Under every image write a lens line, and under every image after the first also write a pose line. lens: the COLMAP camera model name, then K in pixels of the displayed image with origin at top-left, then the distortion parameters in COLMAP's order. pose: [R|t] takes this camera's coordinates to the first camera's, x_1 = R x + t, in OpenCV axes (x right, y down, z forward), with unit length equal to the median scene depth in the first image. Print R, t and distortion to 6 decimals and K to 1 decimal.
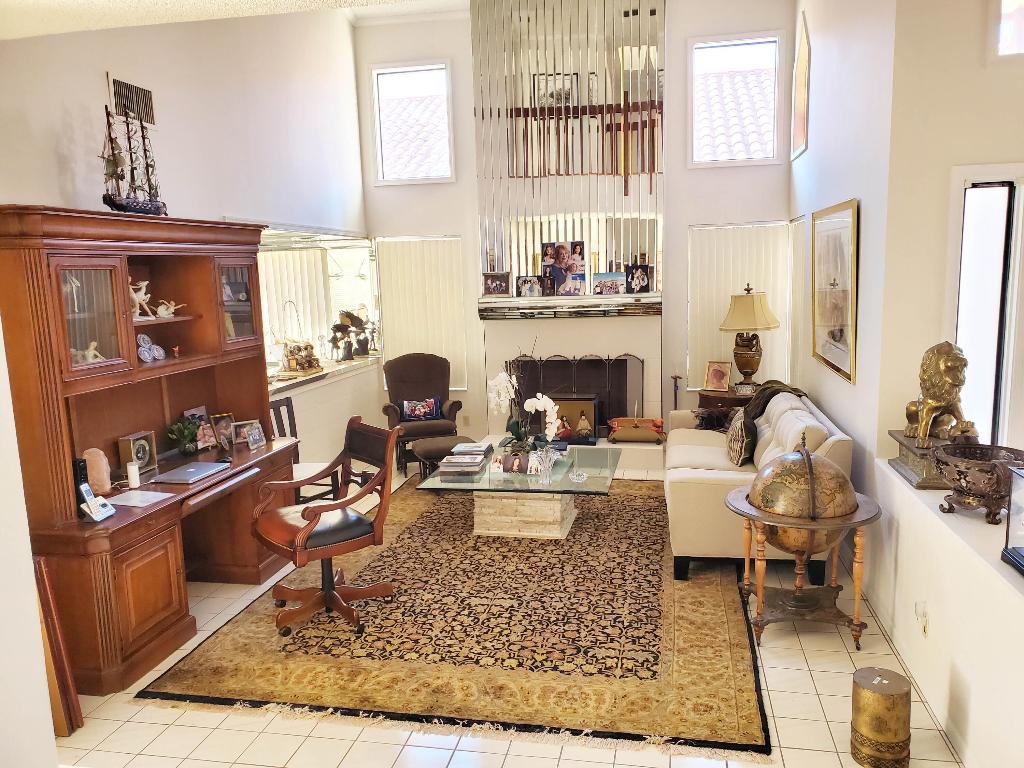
lens RADIAL K [[797.8, 0, 517.7], [0, 797.8, 401.9], [0, 0, 1]] dist [0.026252, -0.002108]
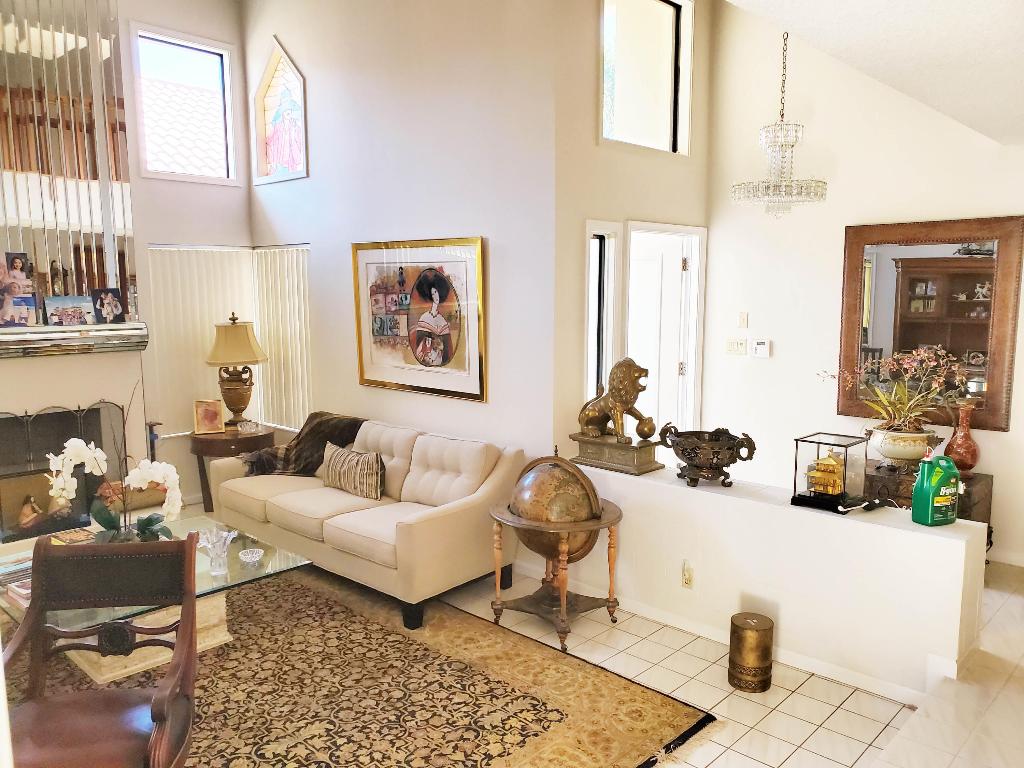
lens RADIAL K [[797.8, 0, 517.7], [0, 797.8, 401.9], [0, 0, 1]] dist [0.026252, -0.002108]
pose [[0.519469, -0.090360, 0.849698, -0.478728], [0.124024, 0.991836, 0.029652, -0.049178], [-0.845440, 0.089980, 0.526435, 0.371088]]
